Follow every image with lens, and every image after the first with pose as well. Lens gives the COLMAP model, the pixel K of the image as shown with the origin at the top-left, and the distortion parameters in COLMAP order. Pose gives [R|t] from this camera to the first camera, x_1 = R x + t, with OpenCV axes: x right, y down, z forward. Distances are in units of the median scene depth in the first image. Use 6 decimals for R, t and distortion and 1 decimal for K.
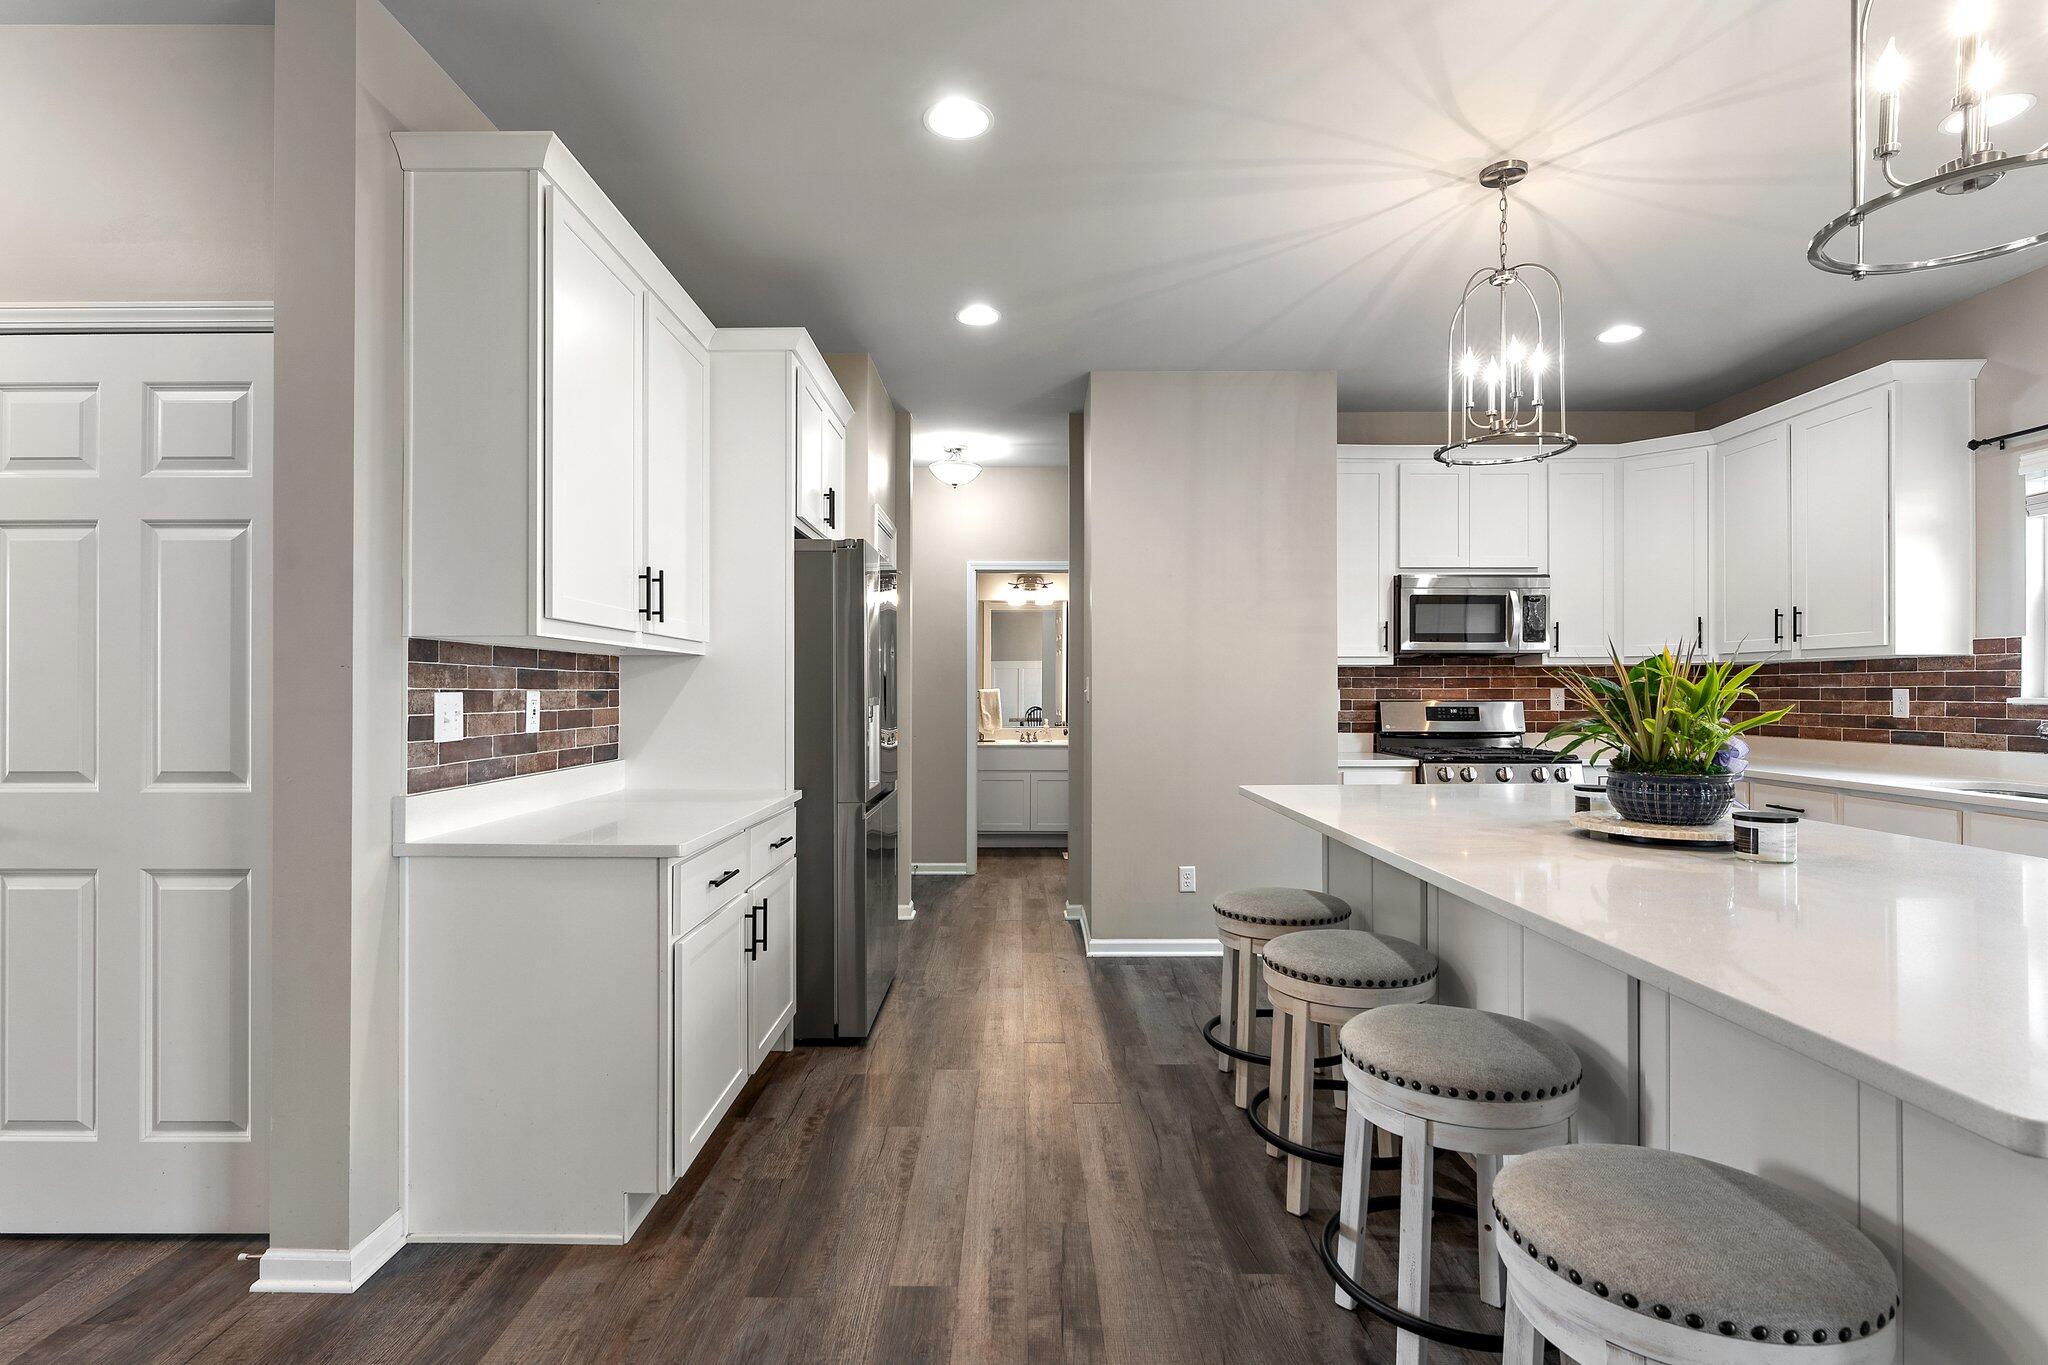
lens RADIAL K [[998.8, 0, 1020.6], [0, 998.8, 693.3], [0, 0, 1]] dist [-0.001031, -0.000105]
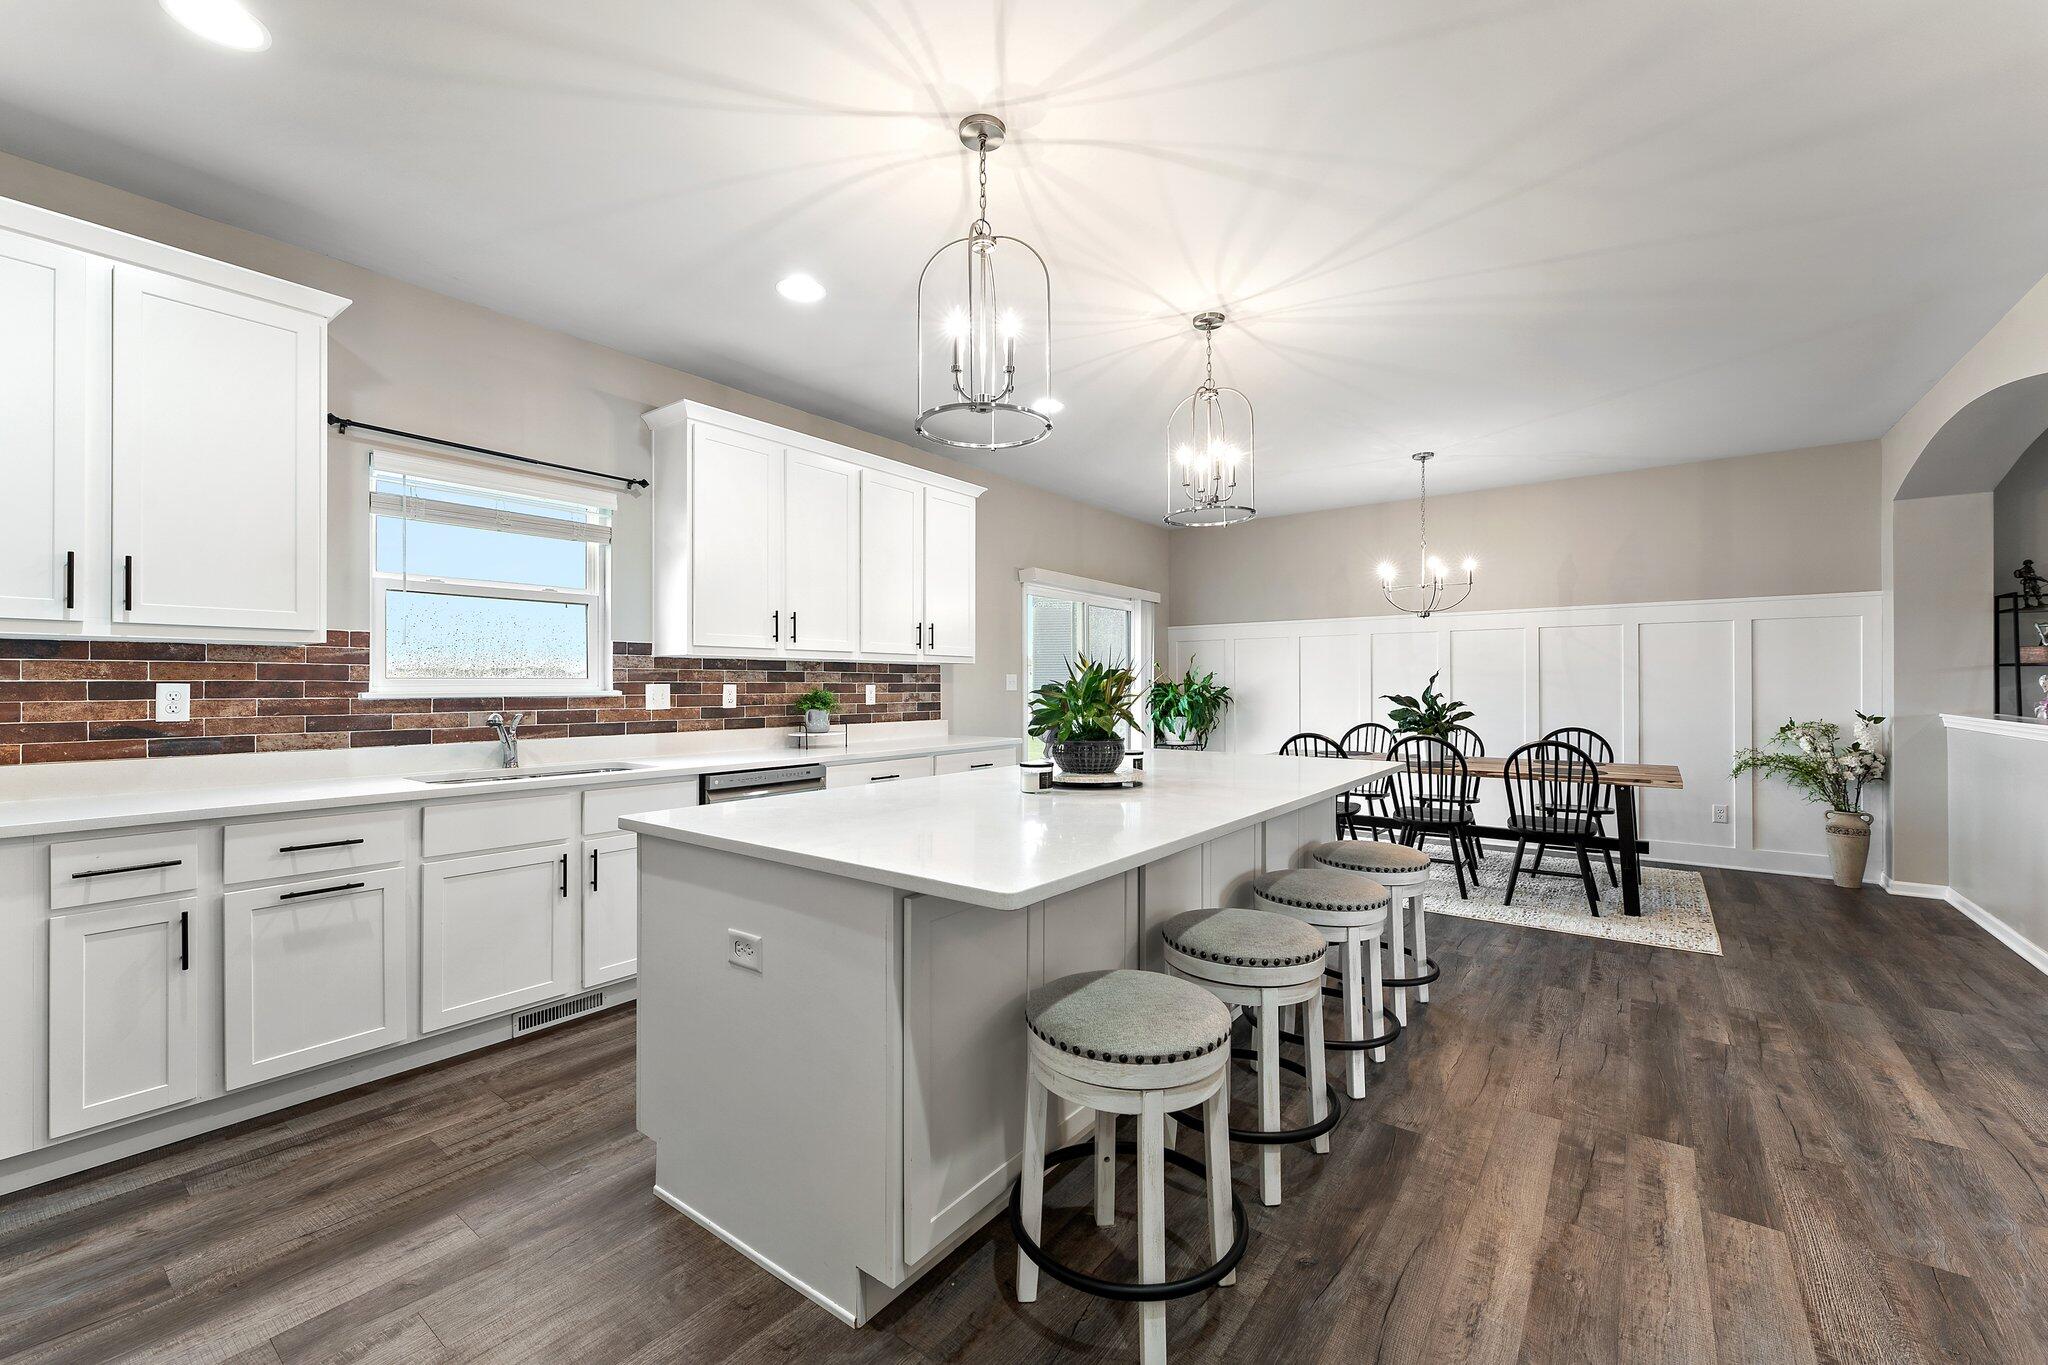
lens RADIAL K [[830.3, 0, 1018.1], [0, 830.3, 683.9], [0, 0, 1]] dist [0.000740, 0.000009]
pose [[-0.797518, 0.004972, 0.603275, -0.011988], [0.004890, 0.999986, -0.001776, 0.000610], [-0.603275, 0.001534, -0.797532, 1.556746]]
